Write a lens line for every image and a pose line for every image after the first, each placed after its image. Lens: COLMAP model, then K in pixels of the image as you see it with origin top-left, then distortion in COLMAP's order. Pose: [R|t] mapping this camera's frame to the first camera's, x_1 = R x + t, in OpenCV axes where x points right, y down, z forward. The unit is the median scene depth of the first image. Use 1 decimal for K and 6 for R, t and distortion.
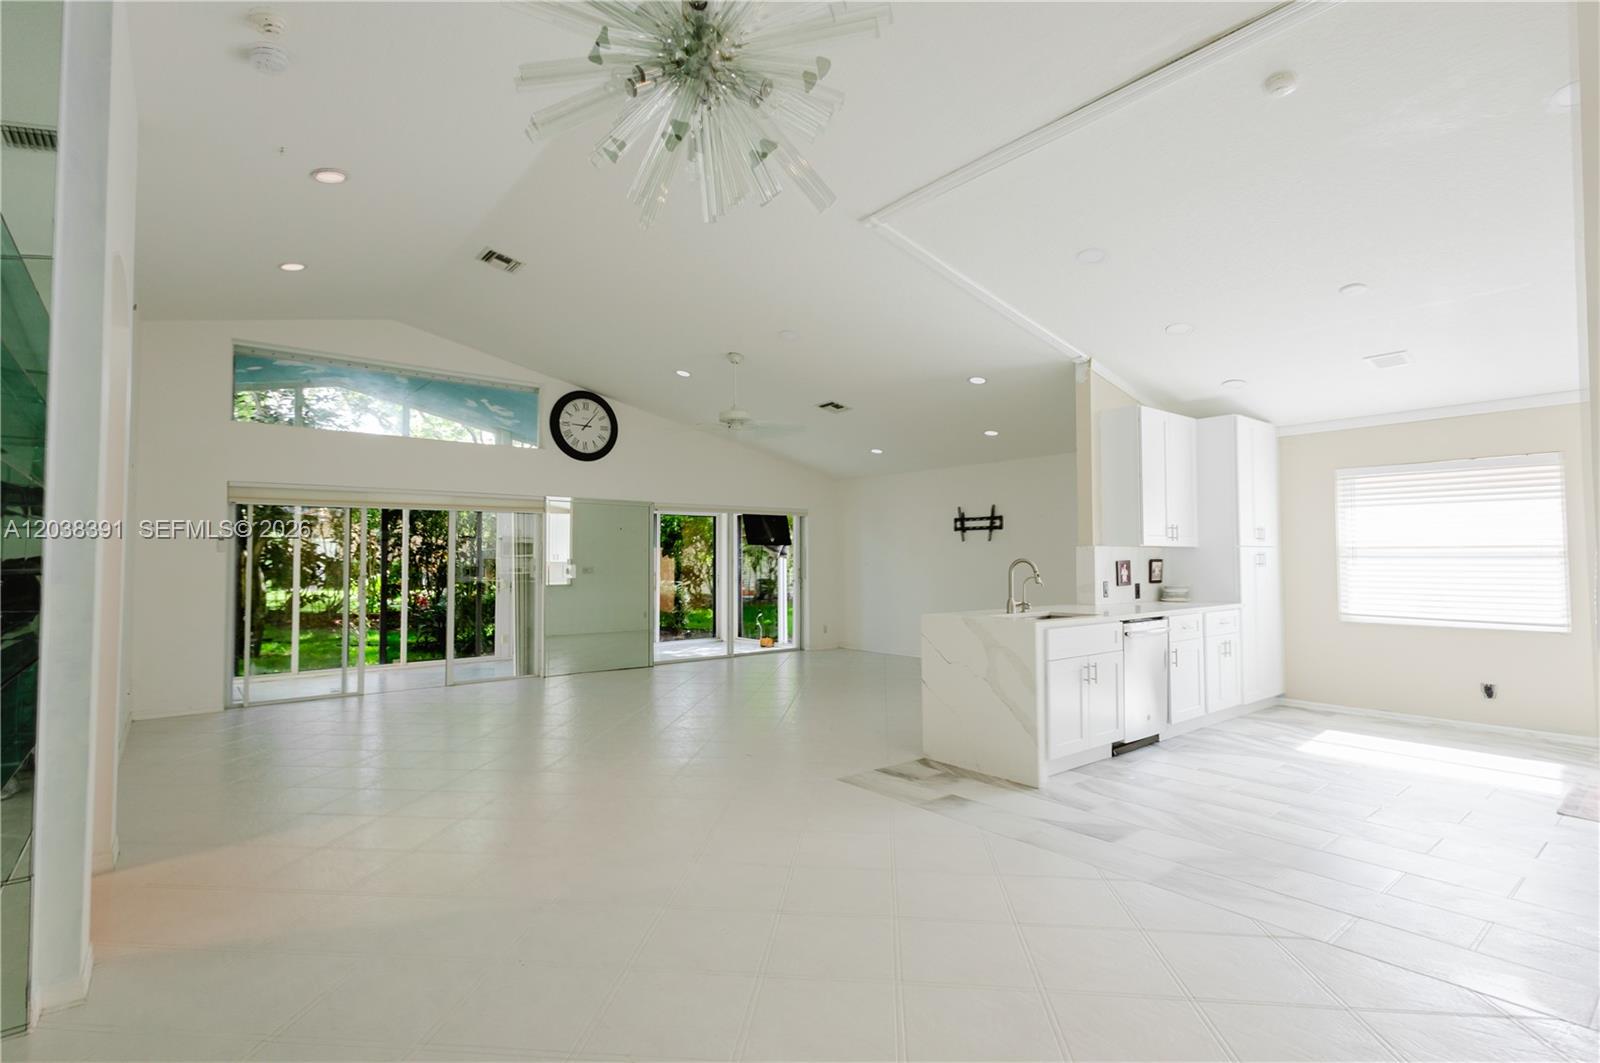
lens RADIAL K [[768.7, 0, 800.0], [0, 768.7, 531.5], [0, 0, 1]] dist [0.018233, -0.000315]
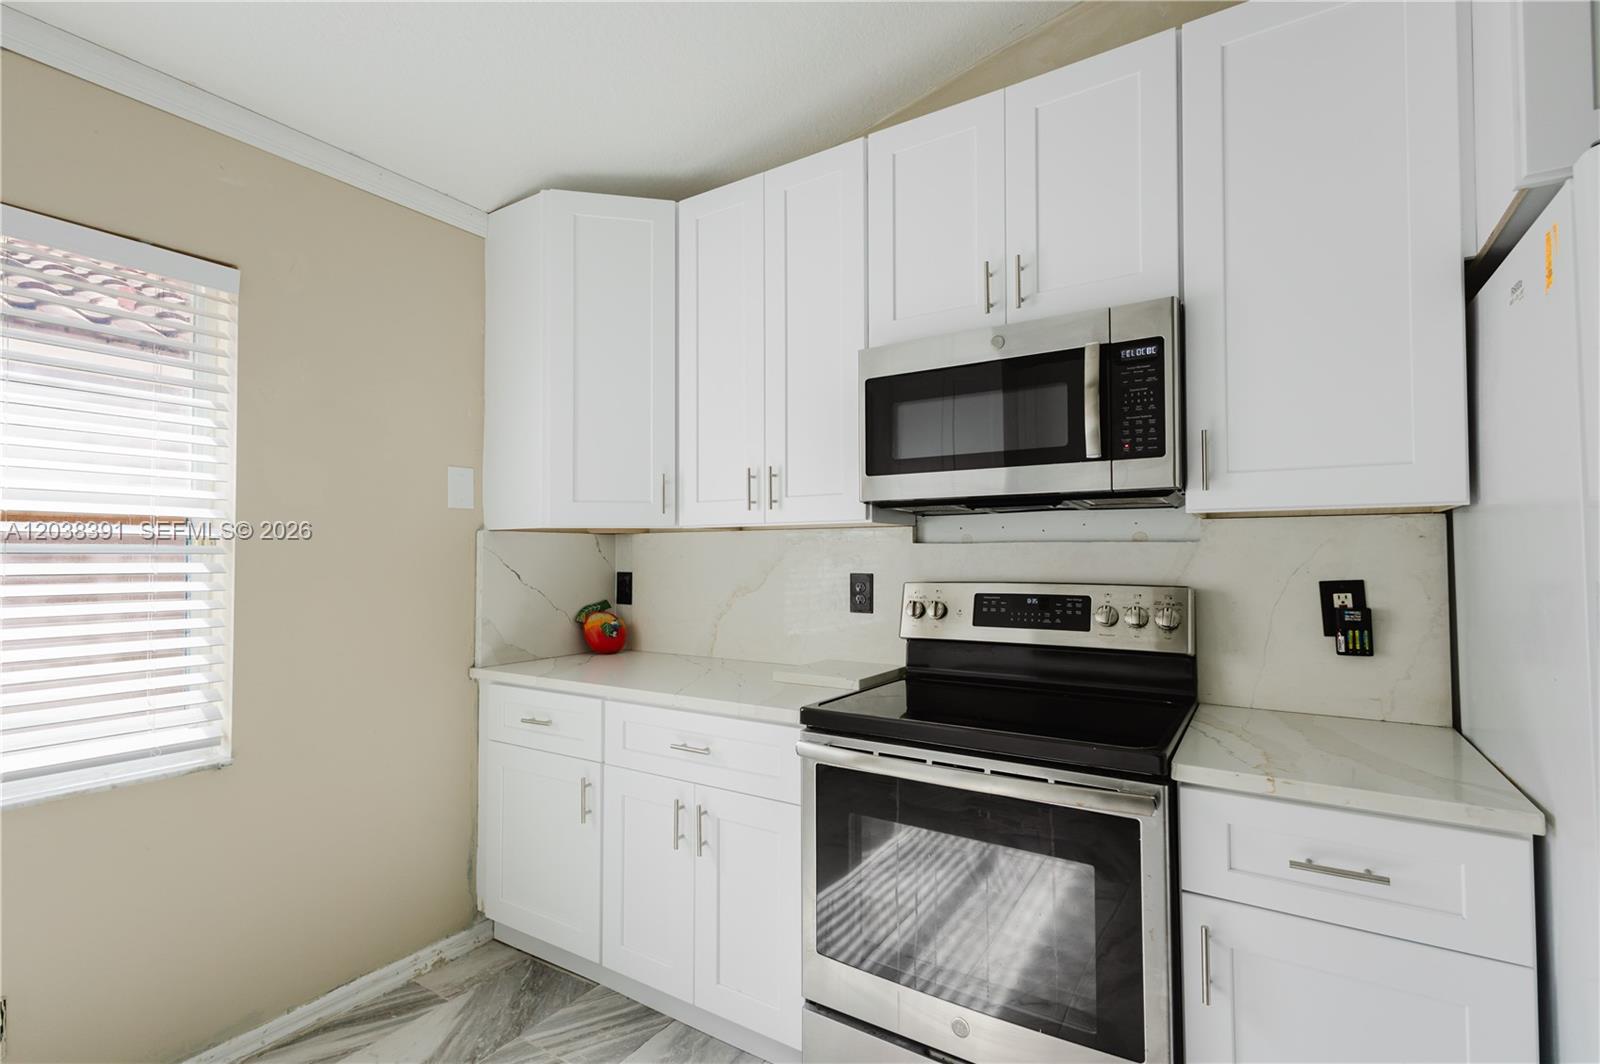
lens RADIAL K [[742.2, 0, 803.3], [0, 742.2, 535.4], [0, 0, 1]] dist [0.025936, -0.008954]
pose [[-0.296038, 0.028059, 0.954764, 0.496524], [-0.031461, 0.998740, -0.039106, 0.026597], [-0.954658, -0.041614, -0.294782, 0.748549]]
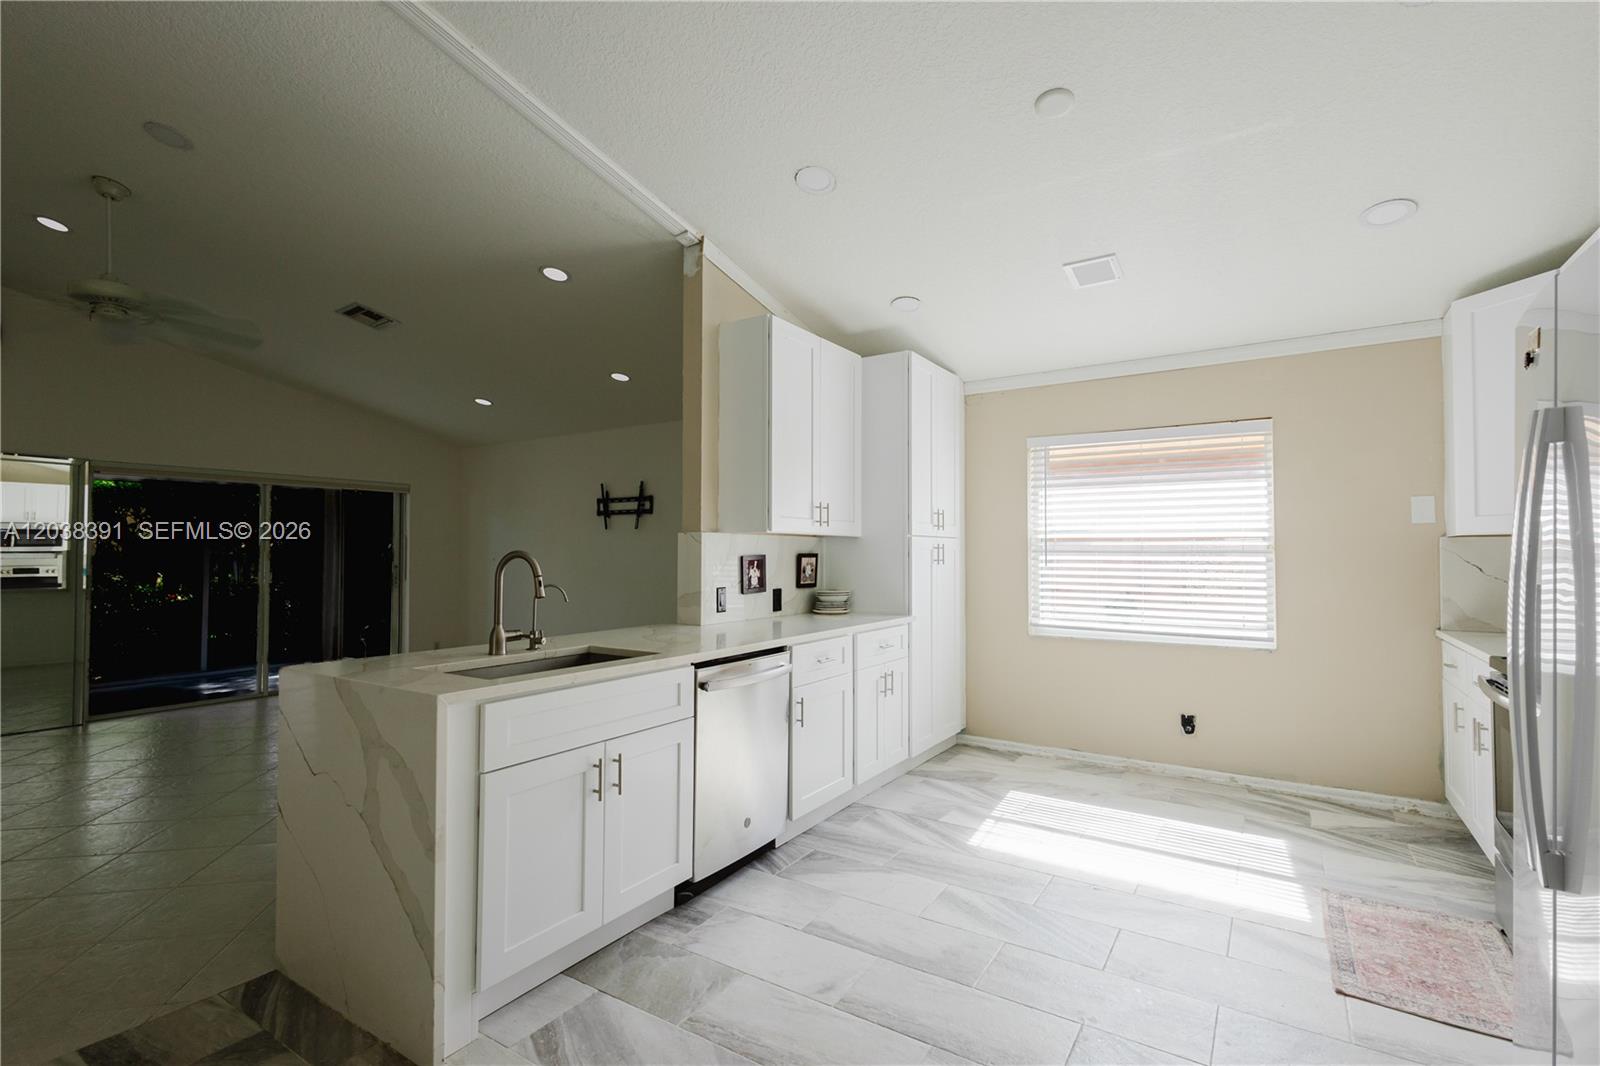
lens RADIAL K [[743.3, 0, 804.7], [0, 743.3, 535.5], [0, 0, 1]] dist [0.022913, -0.007091]
pose [[0.951918, 0.011185, 0.306147, 0.266476], [-0.014719, 0.999849, 0.009238, 0.014080], [-0.305998, -0.013301, 0.951939, 0.378261]]
